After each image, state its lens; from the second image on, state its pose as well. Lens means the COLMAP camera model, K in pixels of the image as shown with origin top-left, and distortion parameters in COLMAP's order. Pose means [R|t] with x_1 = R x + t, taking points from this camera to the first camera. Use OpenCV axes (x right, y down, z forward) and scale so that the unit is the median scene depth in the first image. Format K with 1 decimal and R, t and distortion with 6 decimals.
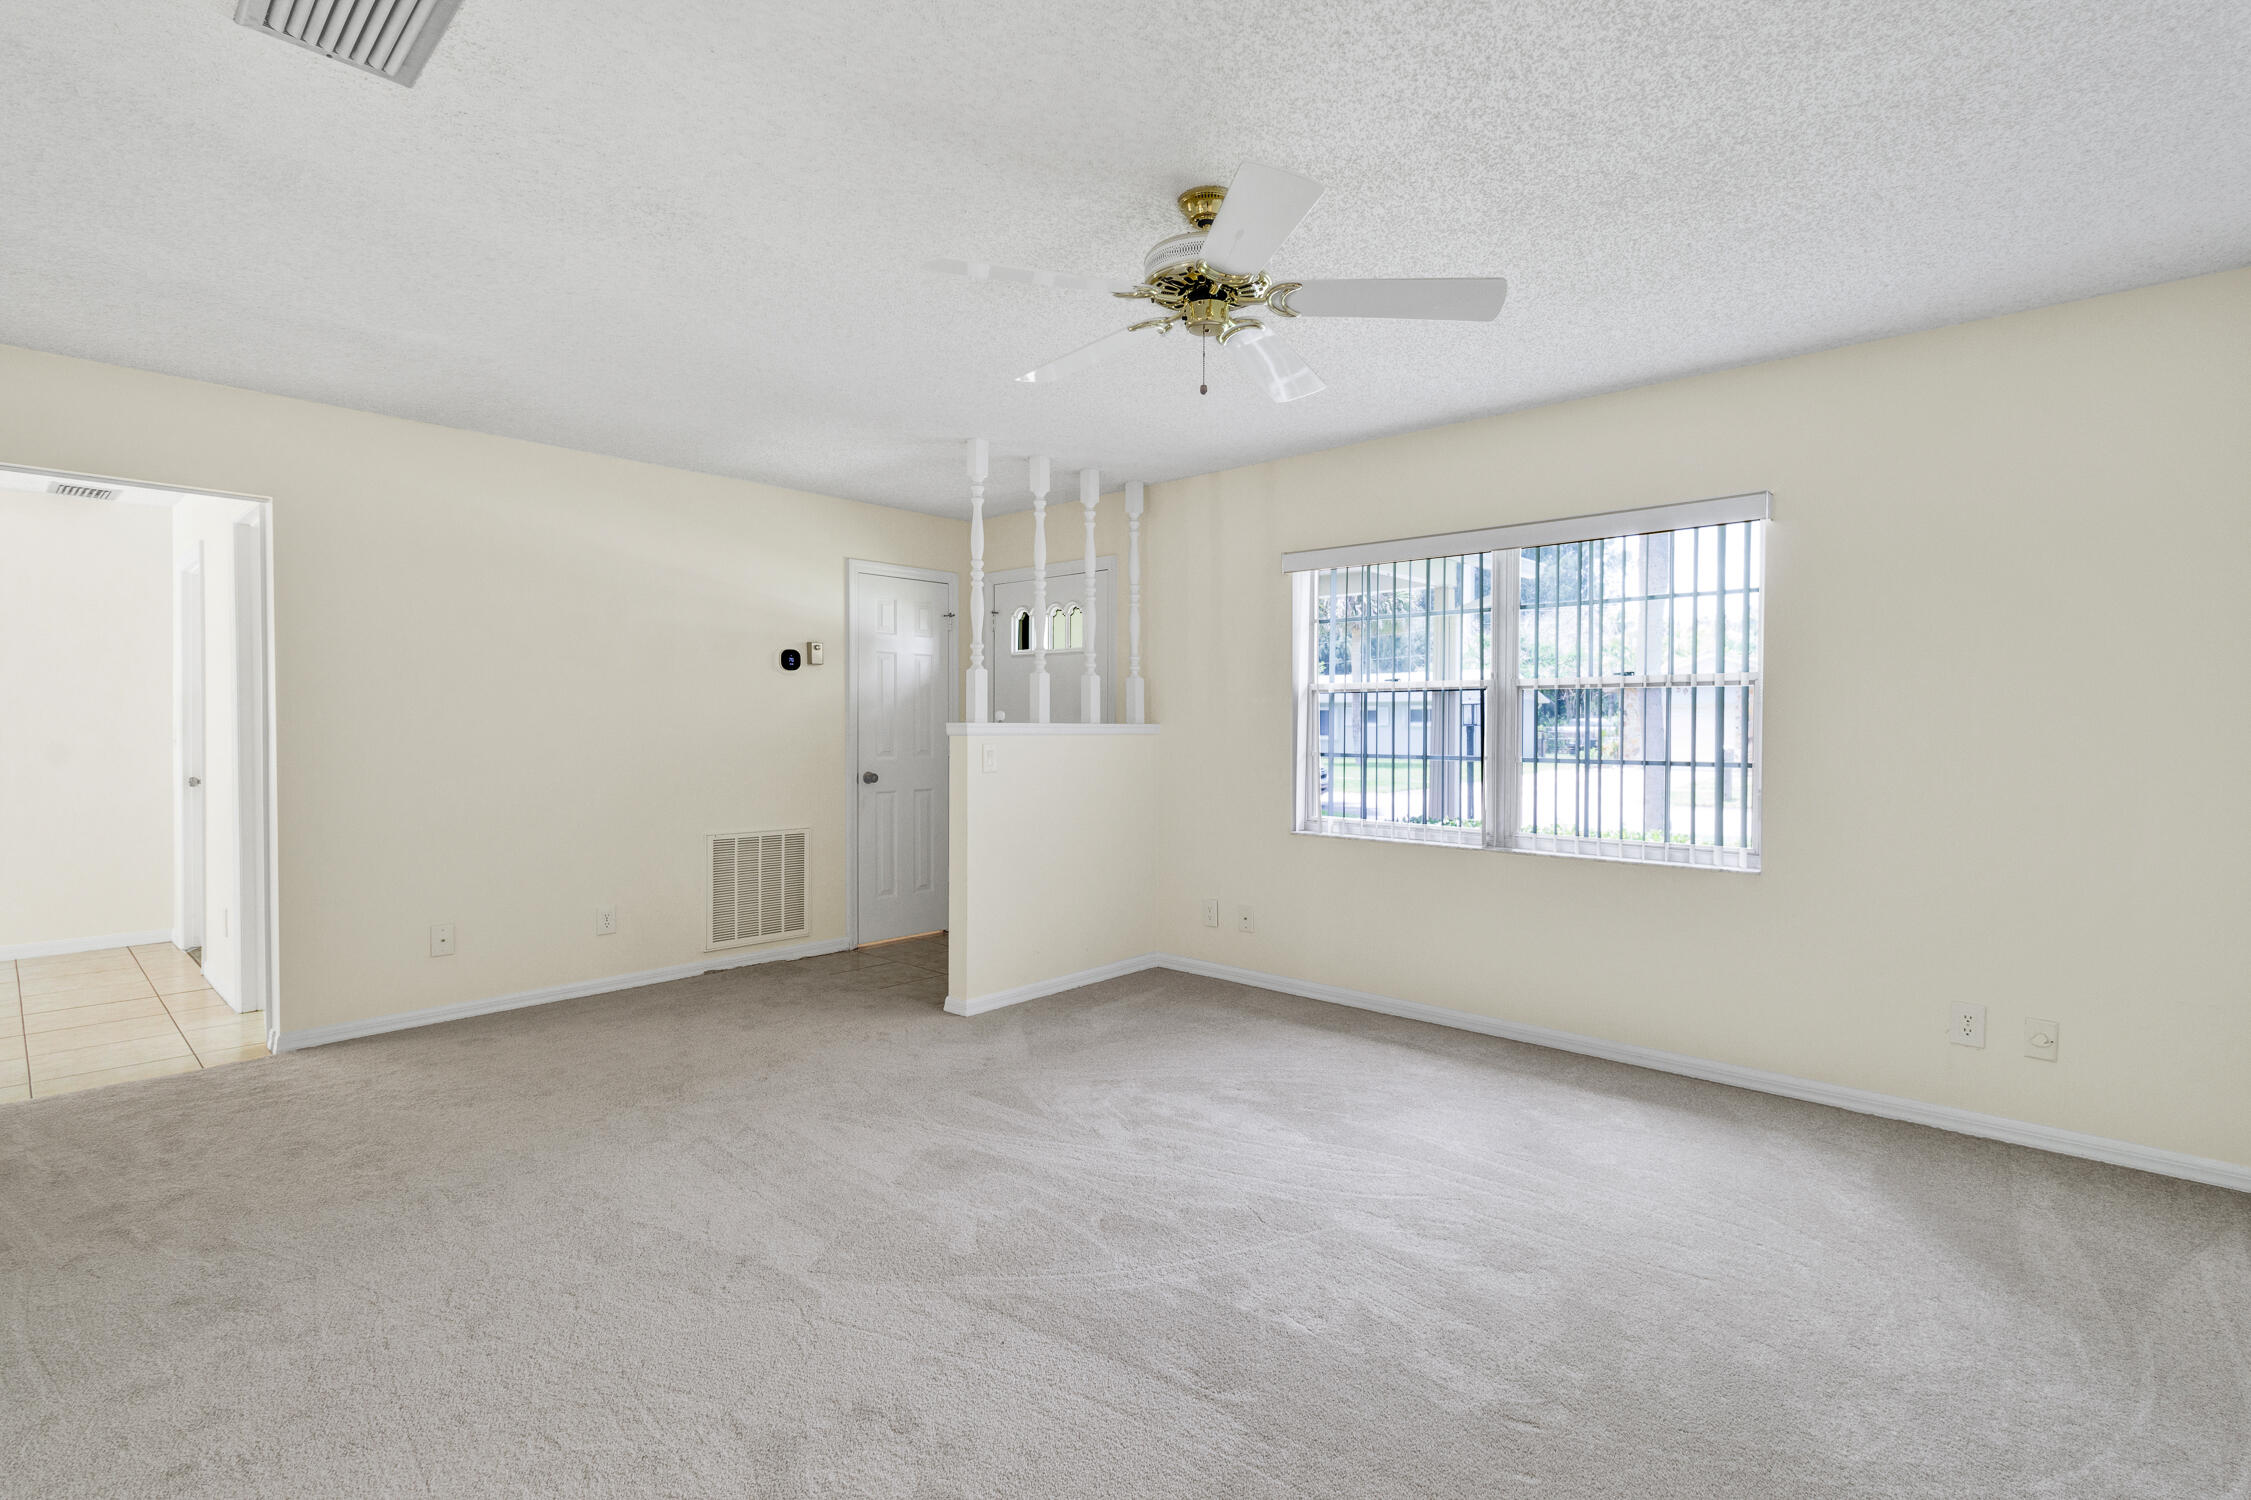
lens RADIAL K [[1067.1, 0, 1155.1], [0, 1067.1, 746.0], [0, 0, 1]] dist [0.002226, 0.001212]
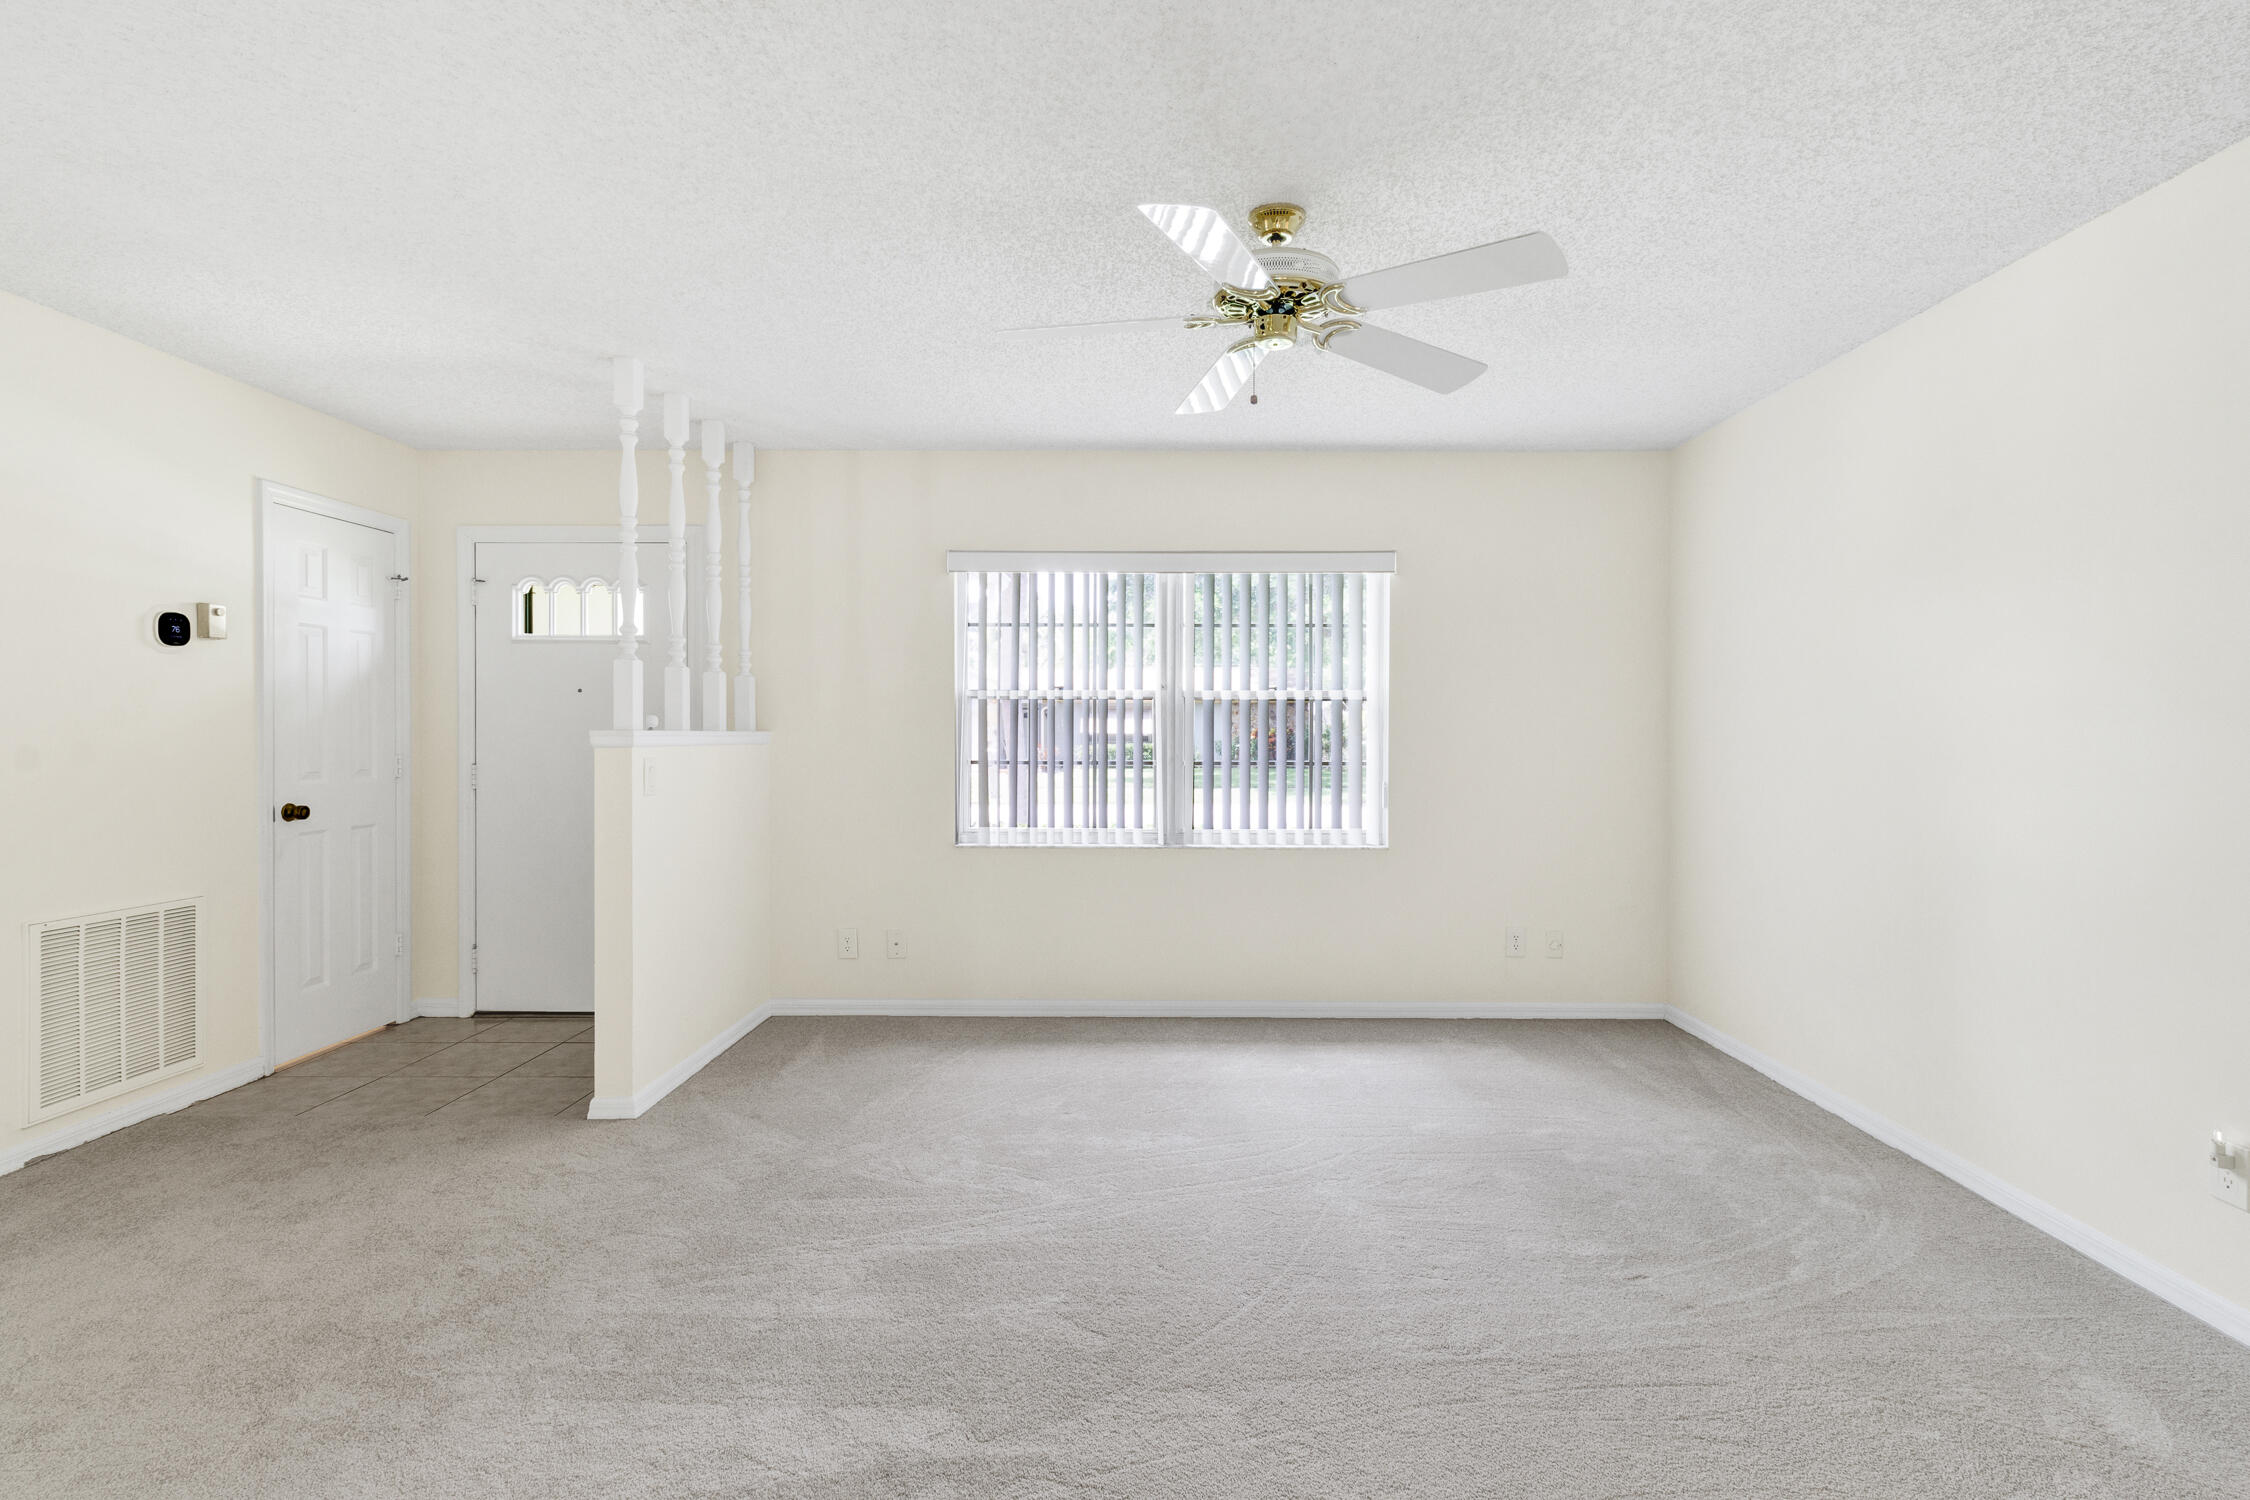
lens RADIAL K [[1066.6, 0, 1183.4], [0, 1066.6, 744.7], [0, 0, 1]] dist [0.002226, 0.001212]
pose [[0.746002, -0.009519, 0.665876, -0.358760], [0.013607, 0.999907, -0.000950, -0.005101], [-0.665805, 0.009769, 0.746062, 0.159346]]
